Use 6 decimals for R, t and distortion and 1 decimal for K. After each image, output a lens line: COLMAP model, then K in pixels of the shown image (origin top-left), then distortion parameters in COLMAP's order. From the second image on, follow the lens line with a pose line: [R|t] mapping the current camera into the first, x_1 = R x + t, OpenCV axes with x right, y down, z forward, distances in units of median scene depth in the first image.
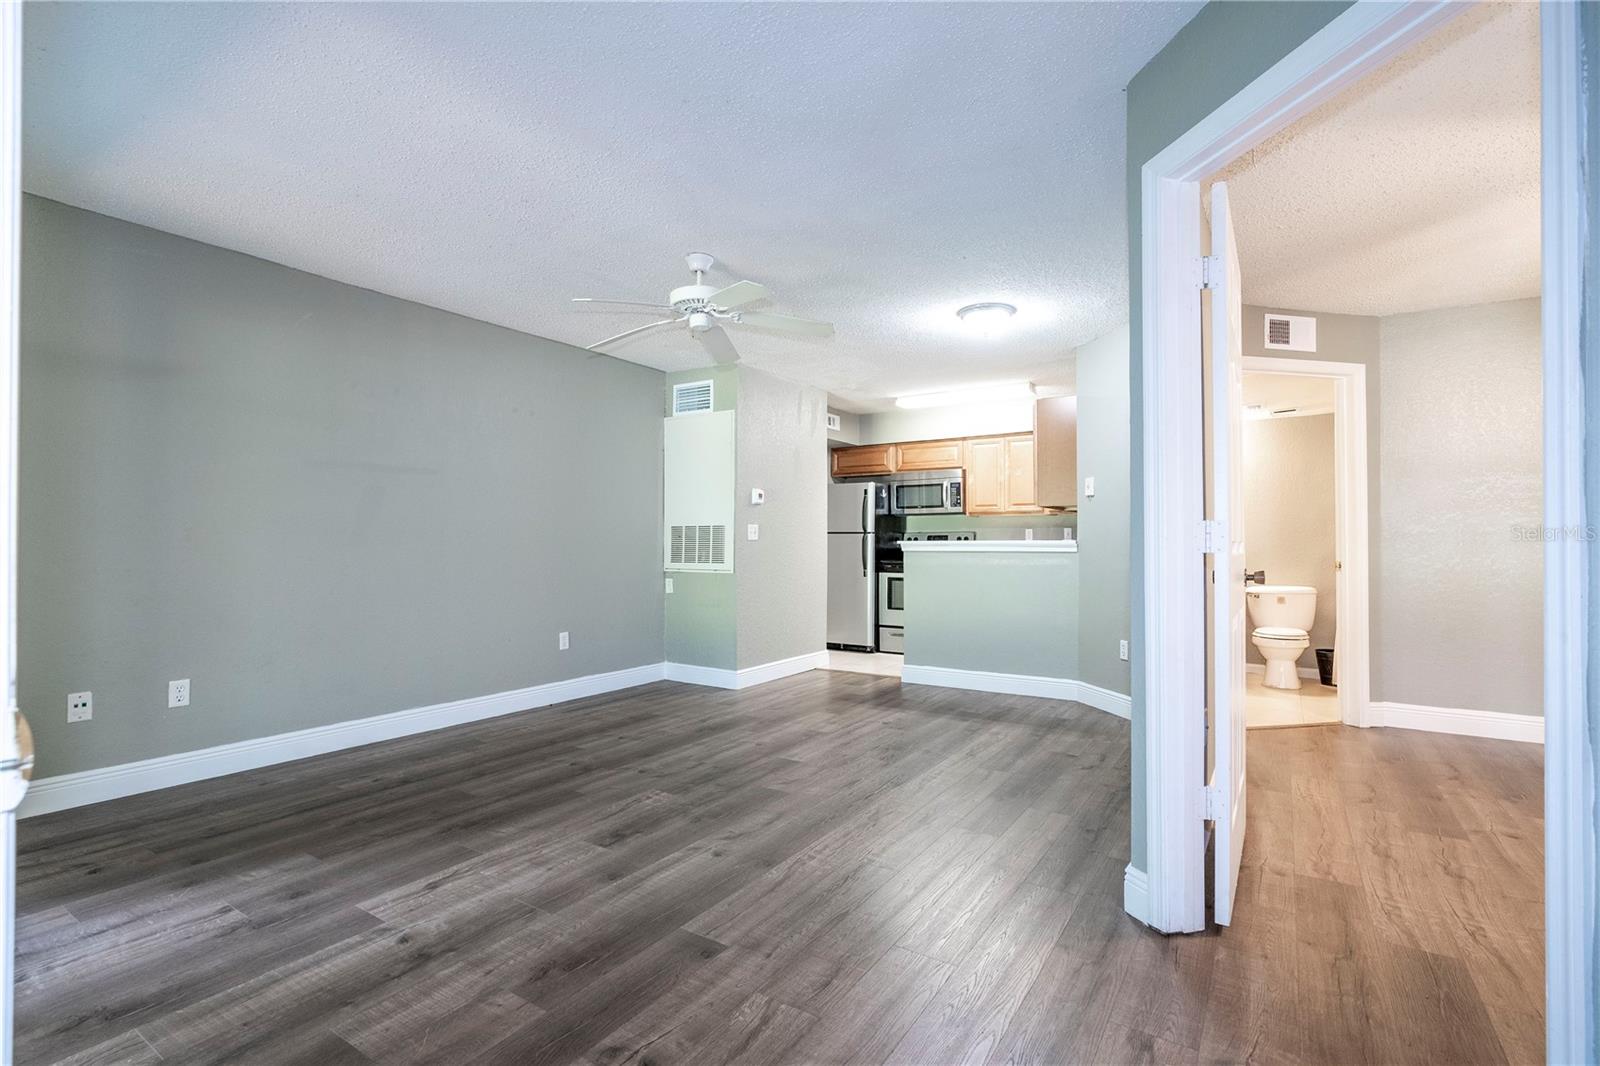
lens RADIAL K [[737.2, 0, 810.4], [0, 737.2, 534.1], [0, 0, 1]] dist [-0.000917, 0.001307]
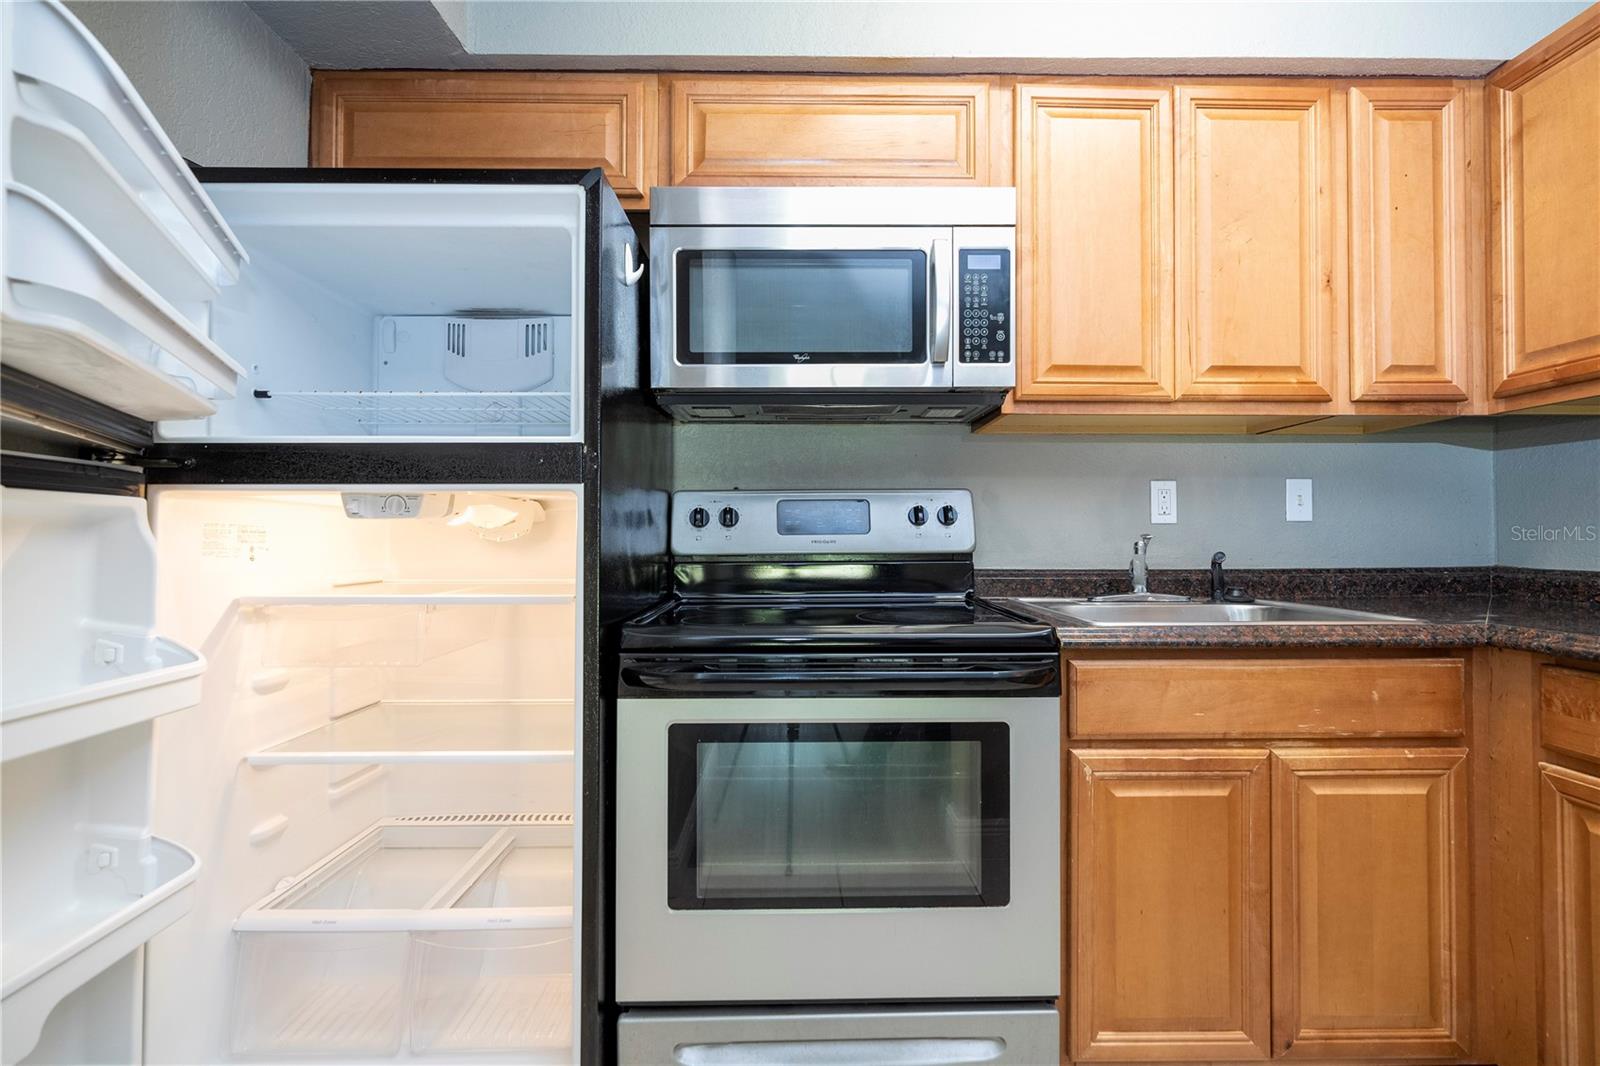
lens RADIAL K [[727.4, 0, 812.0], [0, 727.4, 528.5], [0, 0, 1]] dist [-0.003663, 0.001134]
pose [[0.832111, 0.008125, 0.554550, 0.082078], [-0.007270, 0.999967, -0.003743, 0.028319], [-0.554562, -0.000916, 0.832142, 1.877542]]
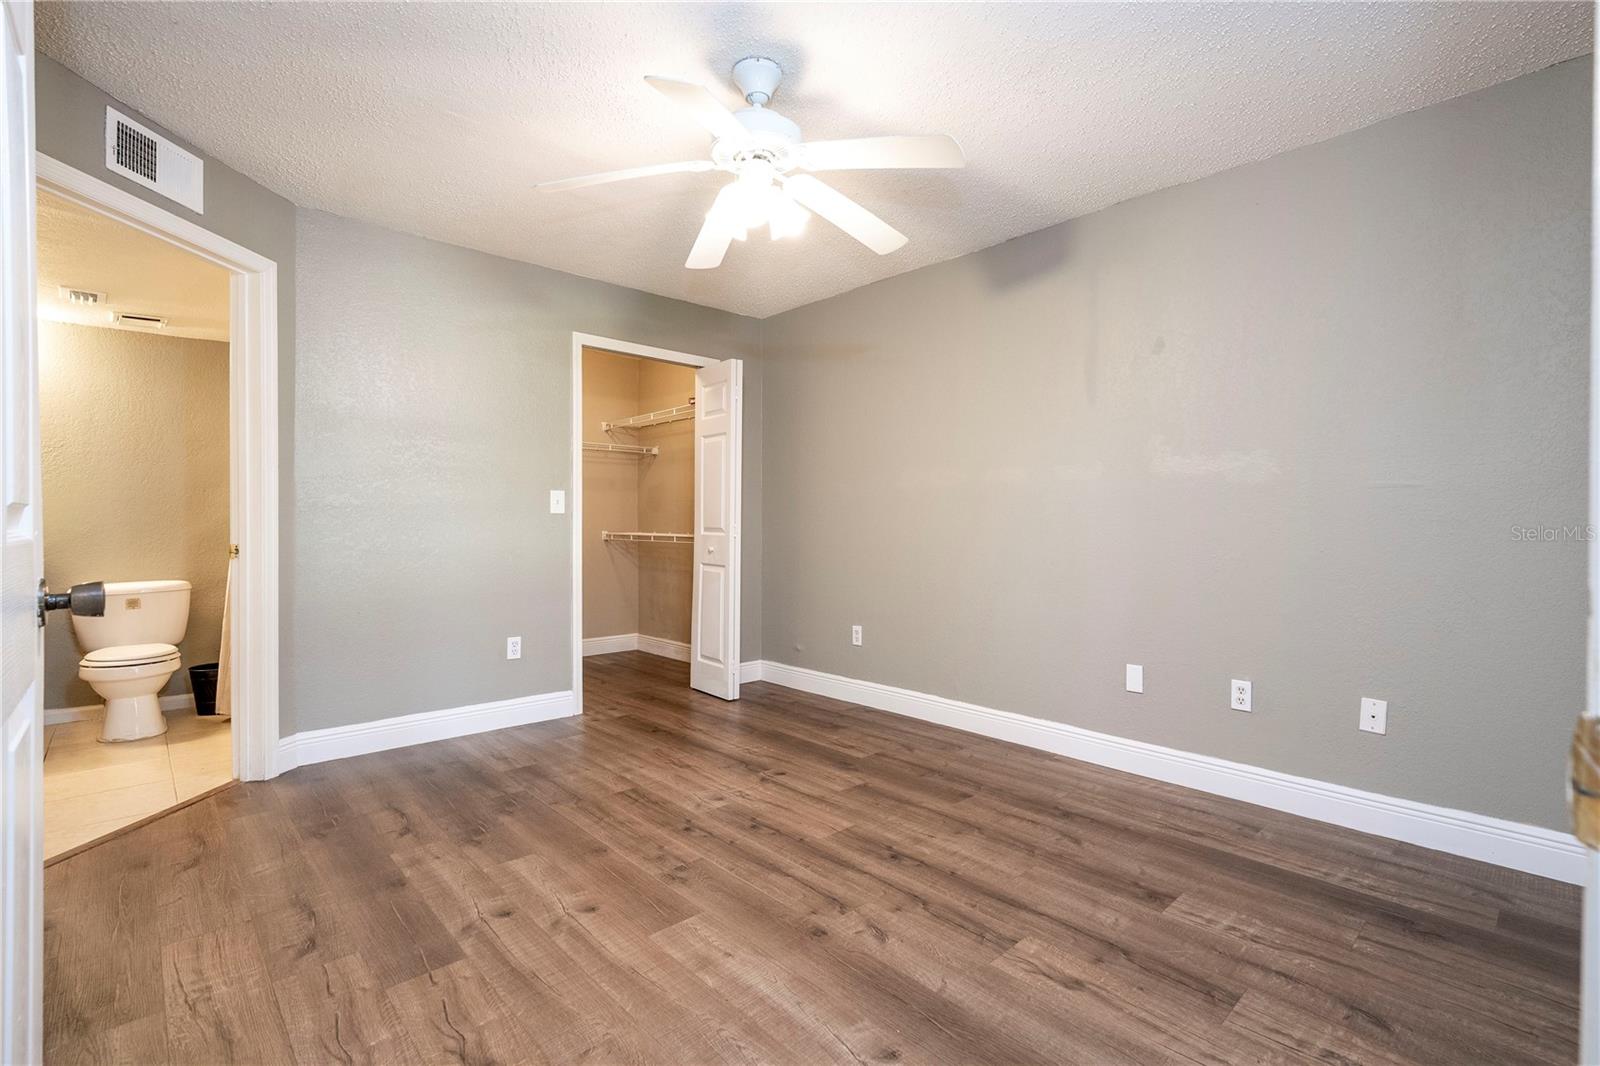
lens RADIAL K [[721.7, 0, 818.1], [0, 721.7, 527.8], [0, 0, 1]] dist [-0.001720, 0.000456]
pose [[0.235707, -0.006327, 0.971804, 0.276377], [-0.014663, 0.999842, 0.010066, 0.010168], [-0.971714, -0.016622, 0.235577, 0.448339]]
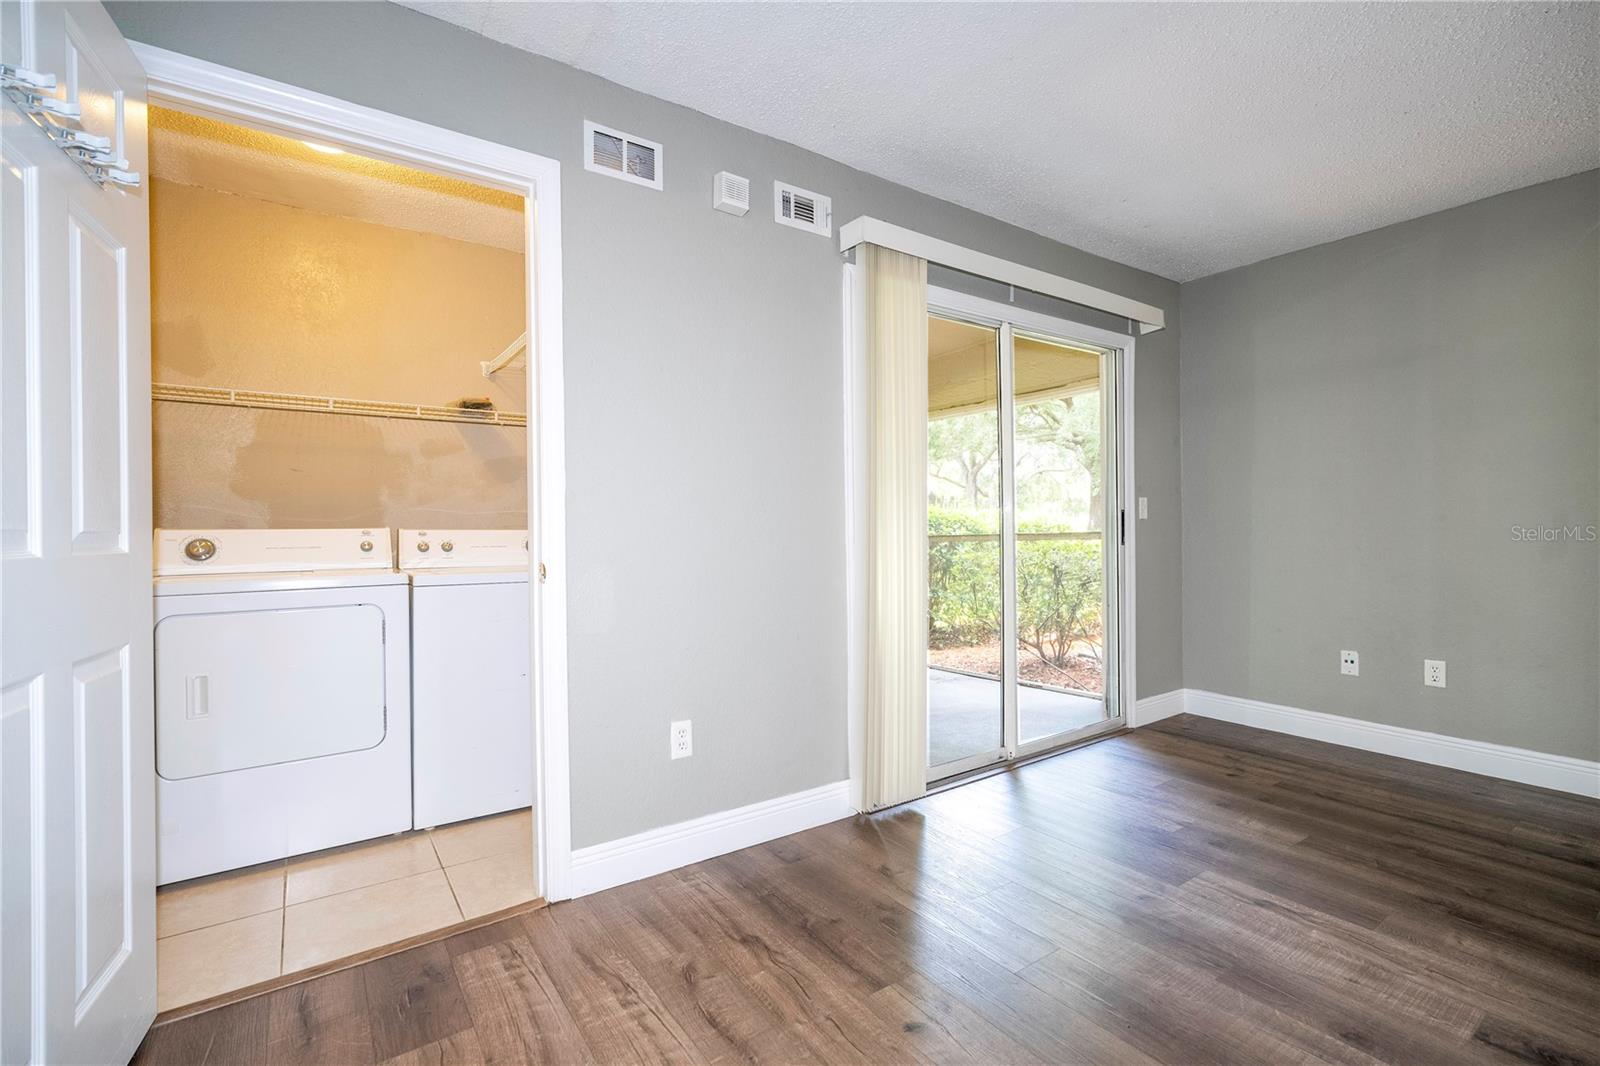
lens RADIAL K [[717.6, 0, 813.1], [0, 717.6, 529.7], [0, 0, 1]] dist [-0.000528, 0.000034]
pose [[-0.370031, 0.003528, -0.929013, 0.361181], [0.018888, 0.999815, -0.003726, 0.009421], [0.928828, -0.018926, -0.370029, 0.588234]]
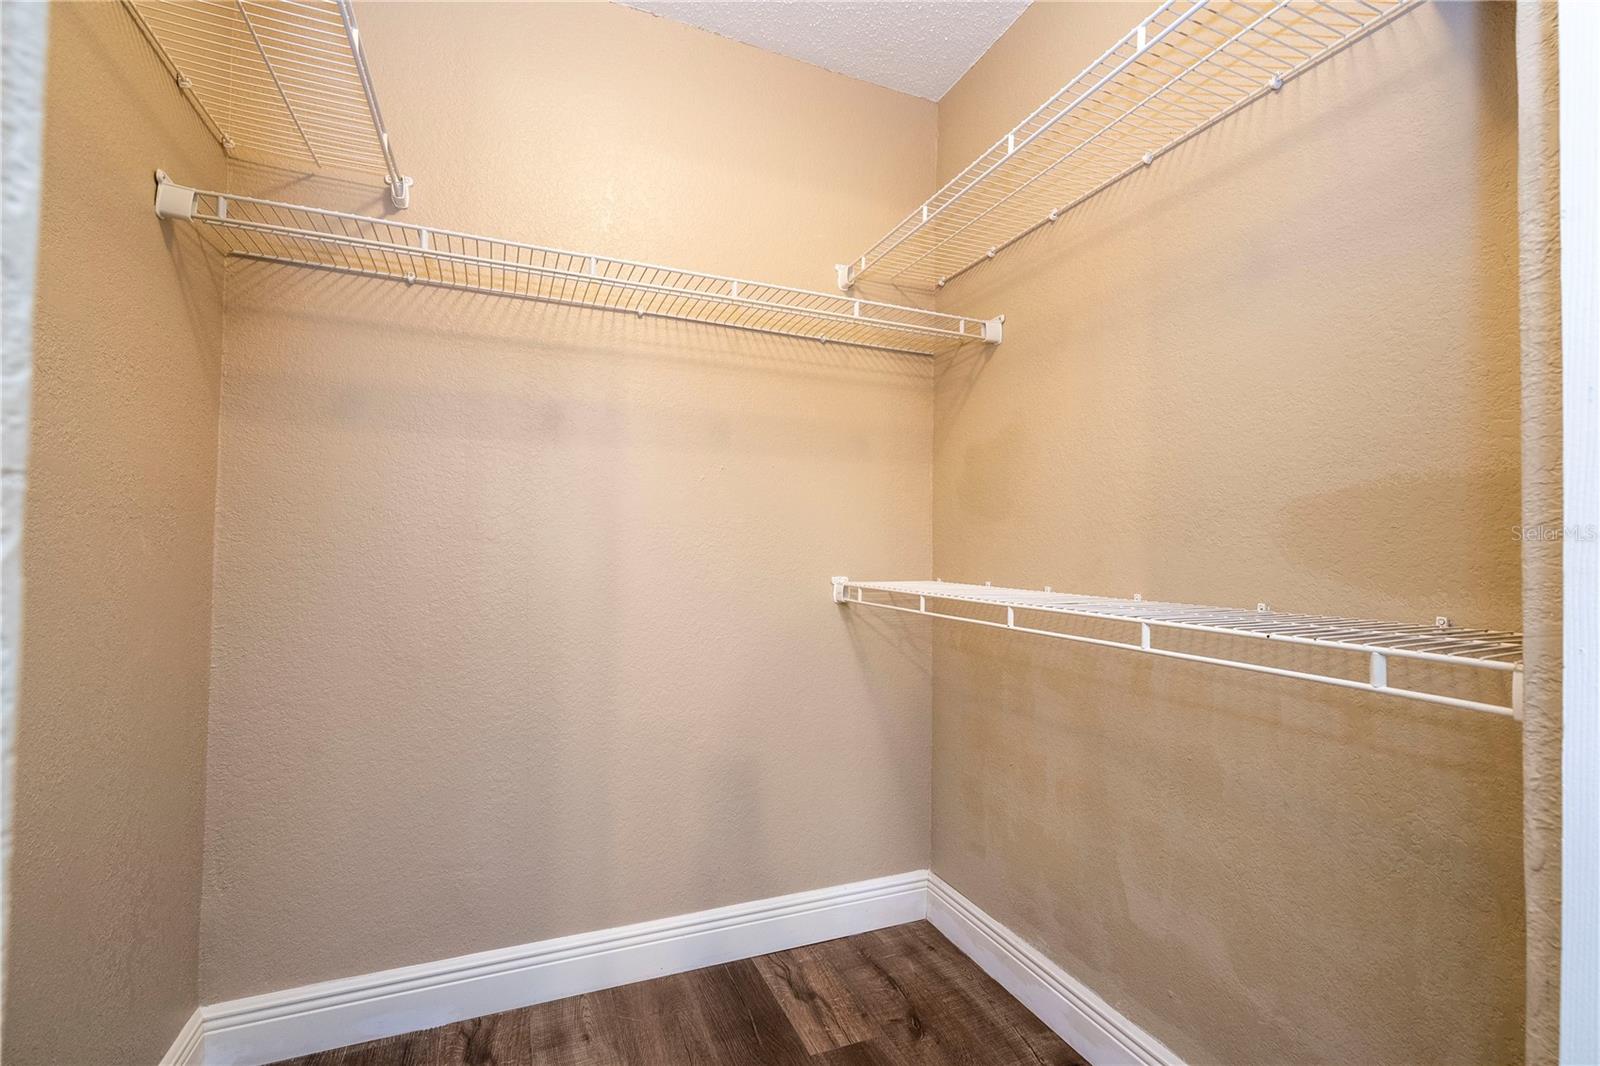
lens RADIAL K [[728.0, 0, 809.9], [0, 728.0, 538.9], [0, 0, 1]] dist [-0.004215, 0.000245]
pose [[0.543378, 0.032285, 0.838867, 1.397046], [-0.028264, 0.999397, -0.020155, 0.026041], [-0.839012, -0.012758, 0.543963, 1.091600]]
